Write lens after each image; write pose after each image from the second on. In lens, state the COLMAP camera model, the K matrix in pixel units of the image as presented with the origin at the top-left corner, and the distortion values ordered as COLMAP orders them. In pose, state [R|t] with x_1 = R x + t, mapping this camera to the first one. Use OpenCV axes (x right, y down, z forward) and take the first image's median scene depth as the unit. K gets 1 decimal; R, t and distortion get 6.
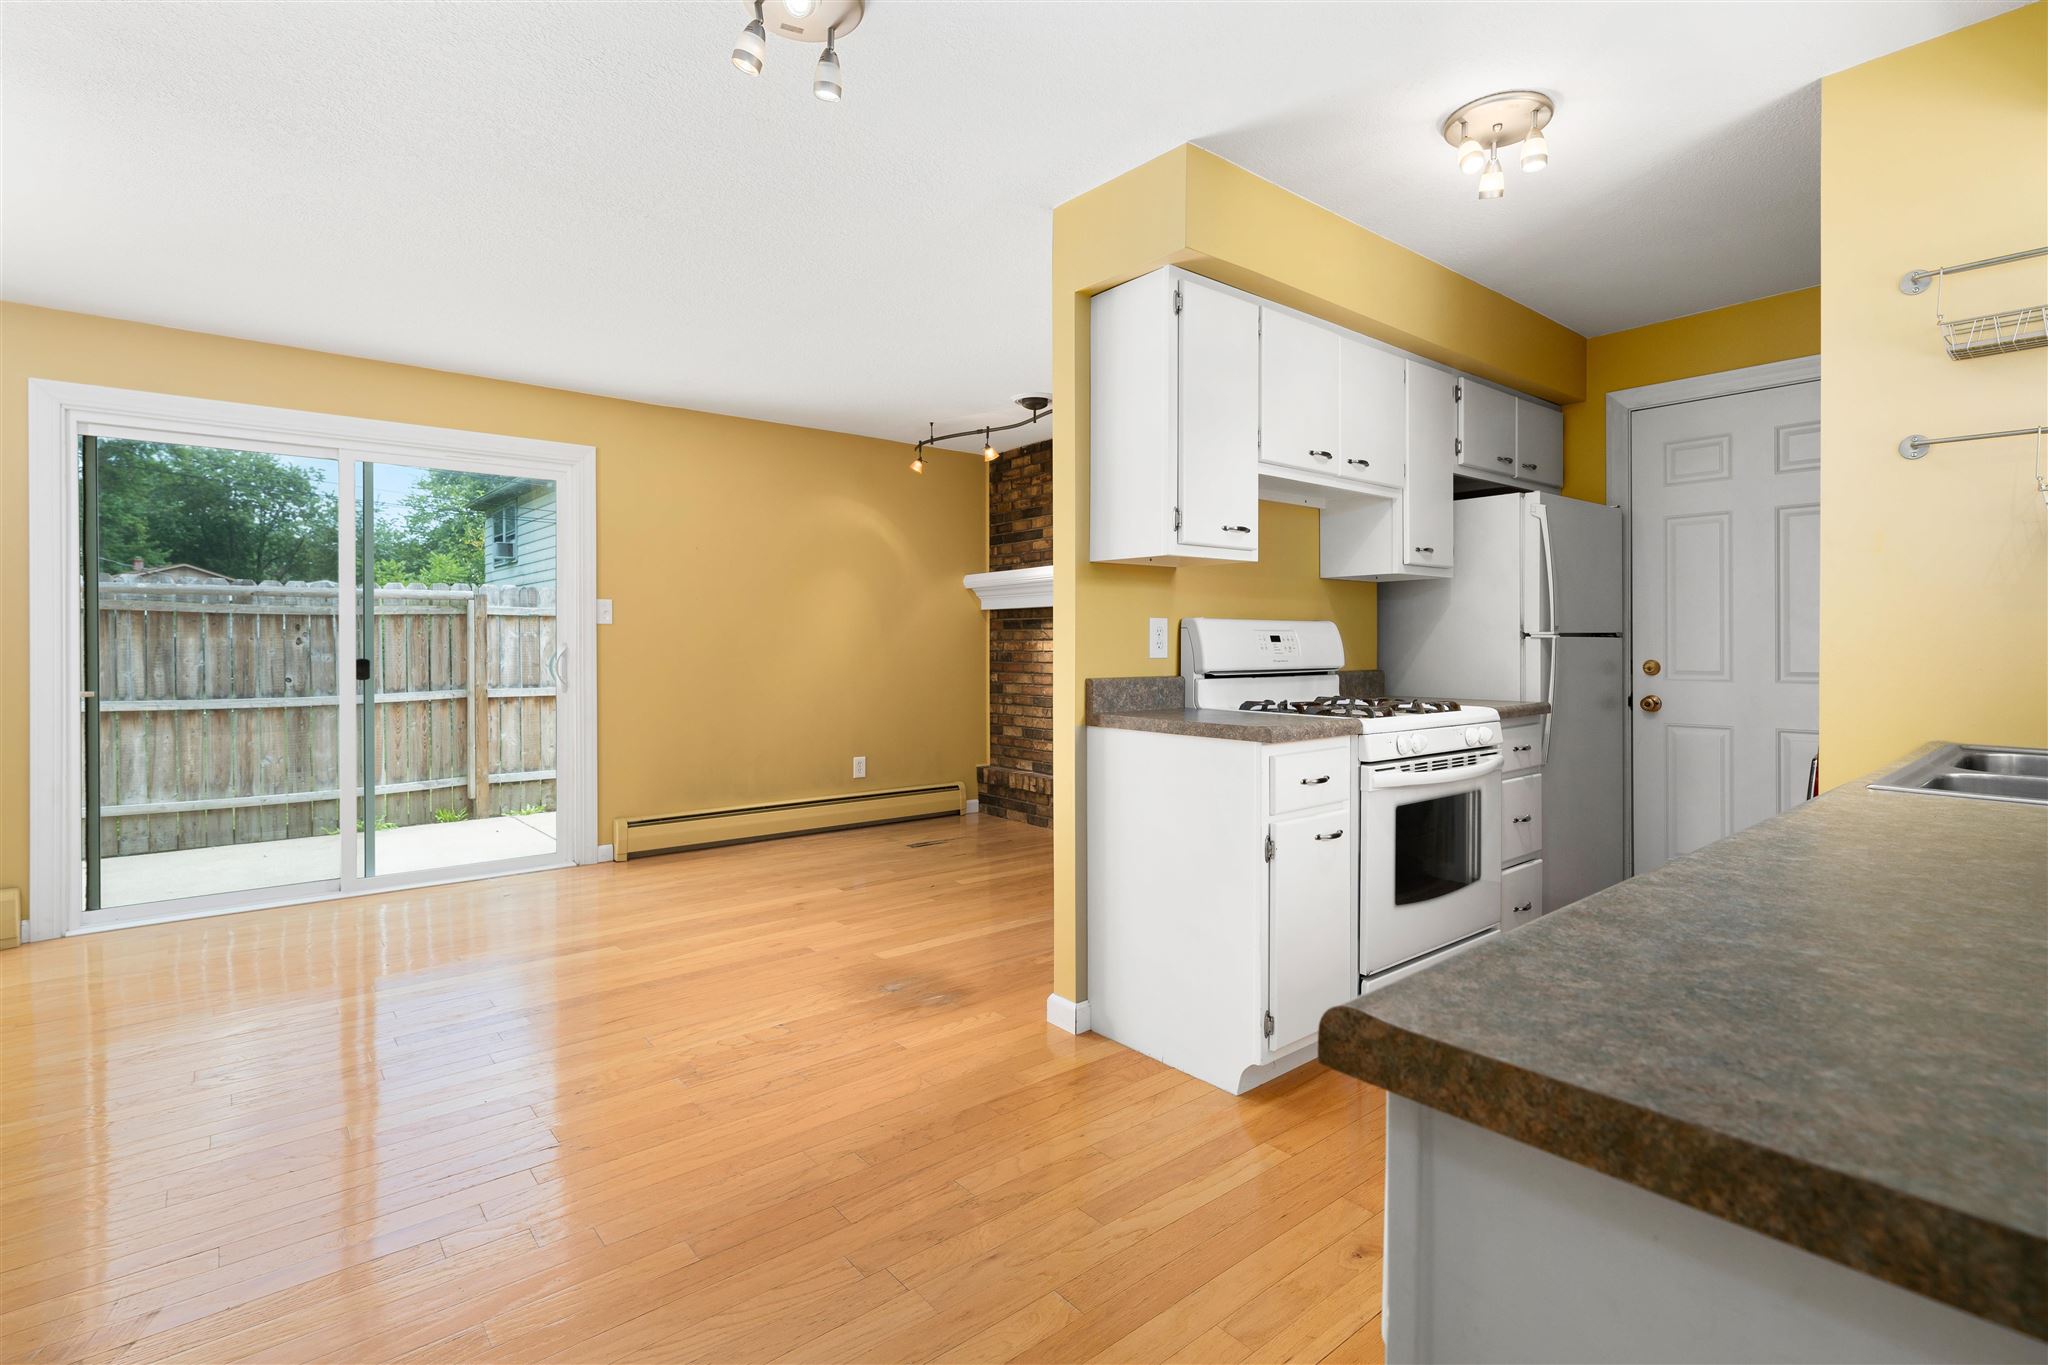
lens RADIAL K [[991.0, 0, 1029.9], [0, 991.0, 648.5], [0, 0, 1]] dist [-0.000676, 0.000006]
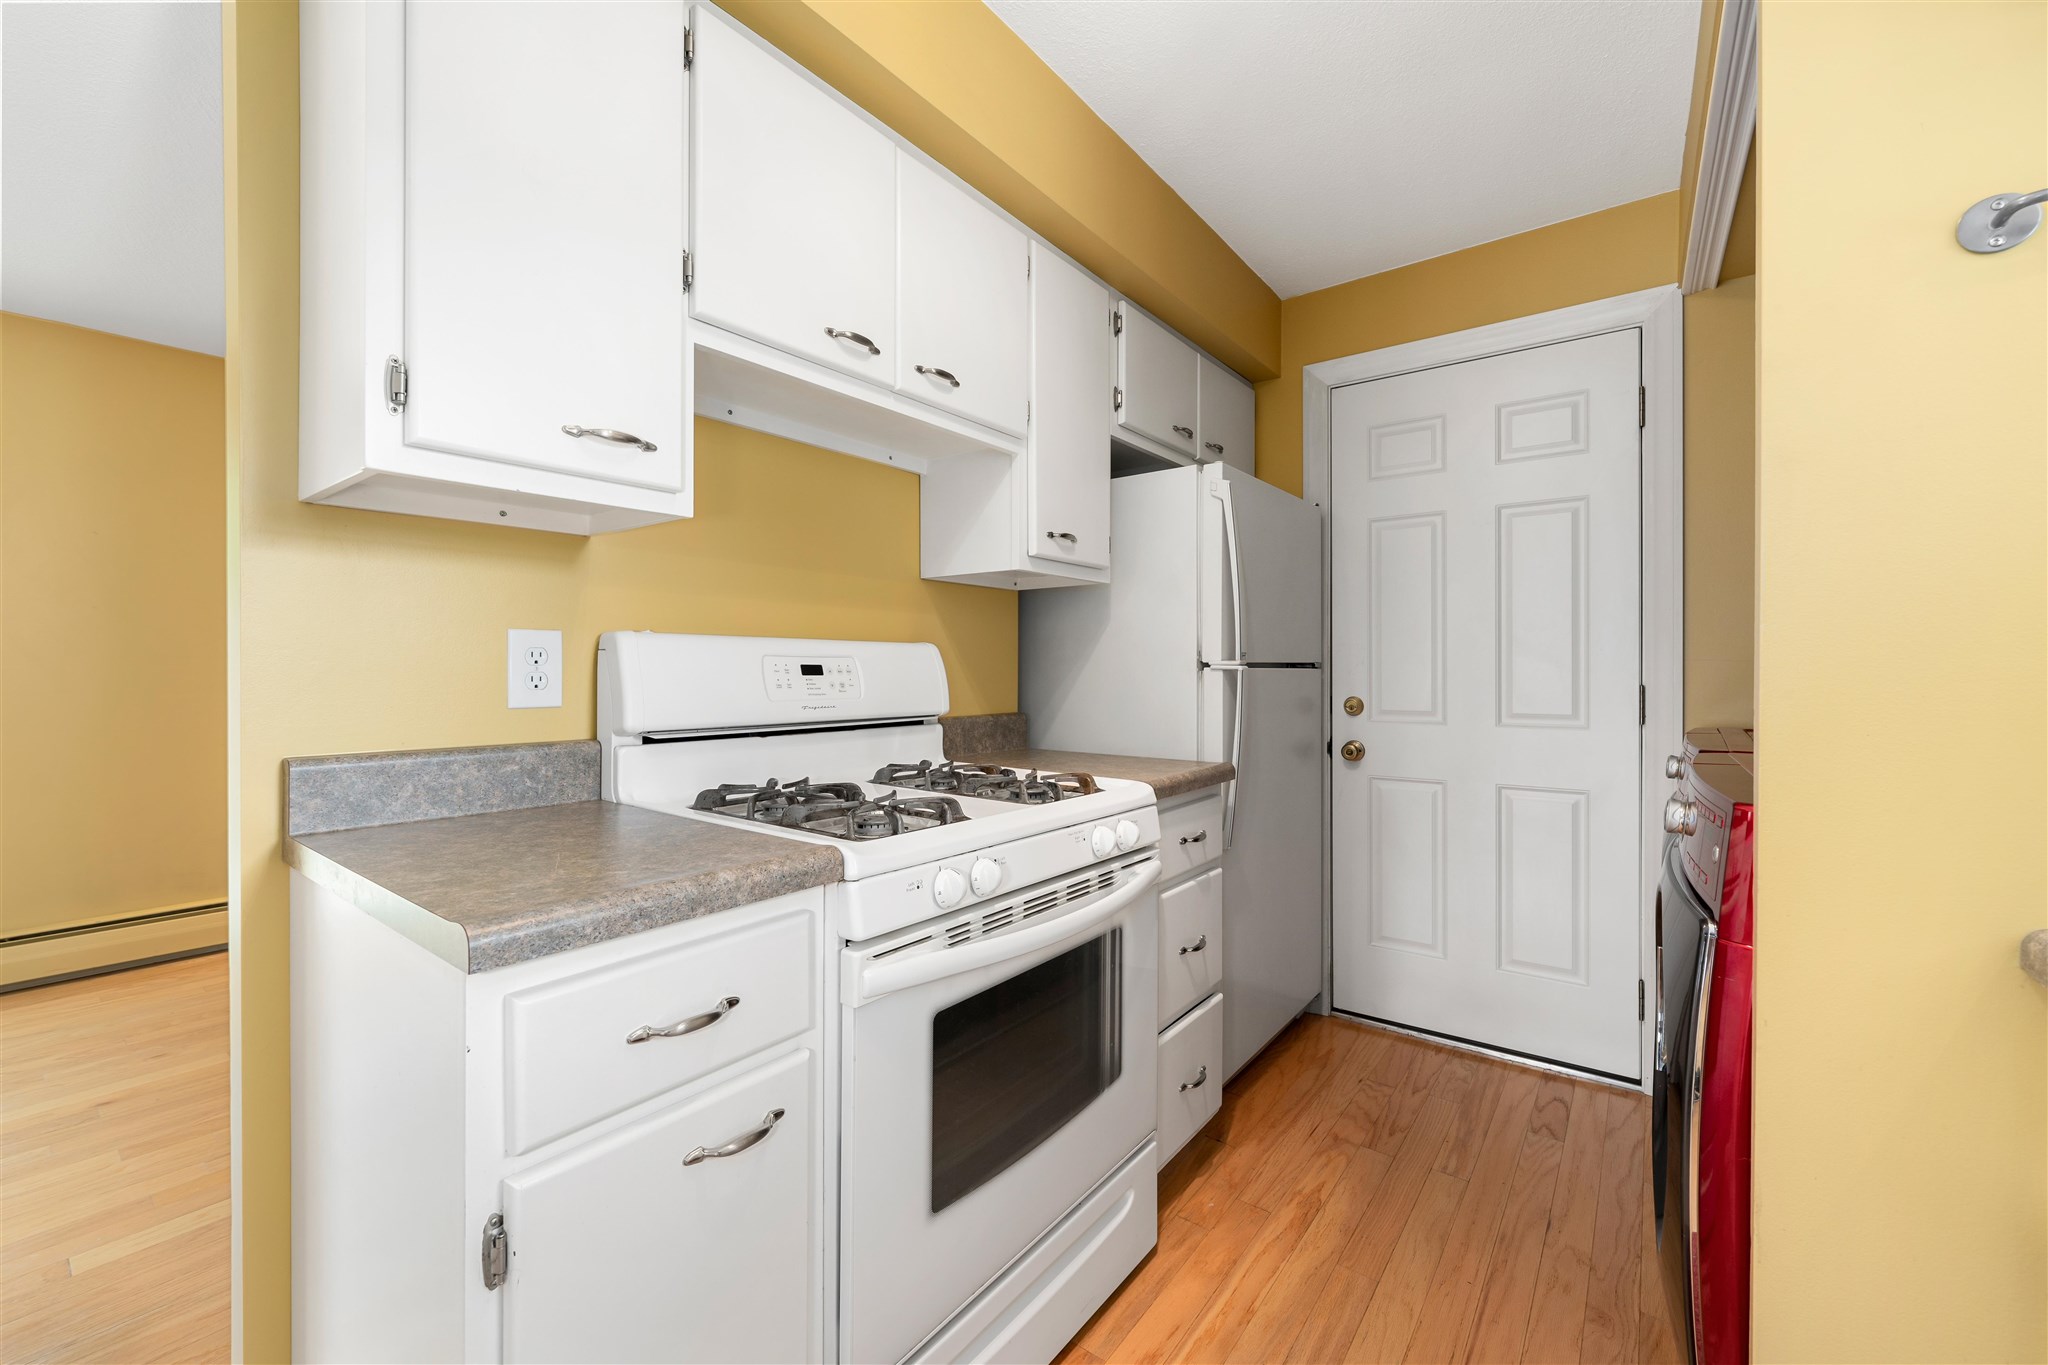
lens RADIAL K [[824.3, 0, 1052.9], [0, 824.3, 670.4], [0, 0, 1]] dist [-0.000193, -0.007317]
pose [[0.969948, 0.002857, 0.243294, 0.233518], [-0.001896, 0.999989, -0.004185, -0.006680], [-0.243304, 0.003598, 0.969943, 0.421014]]
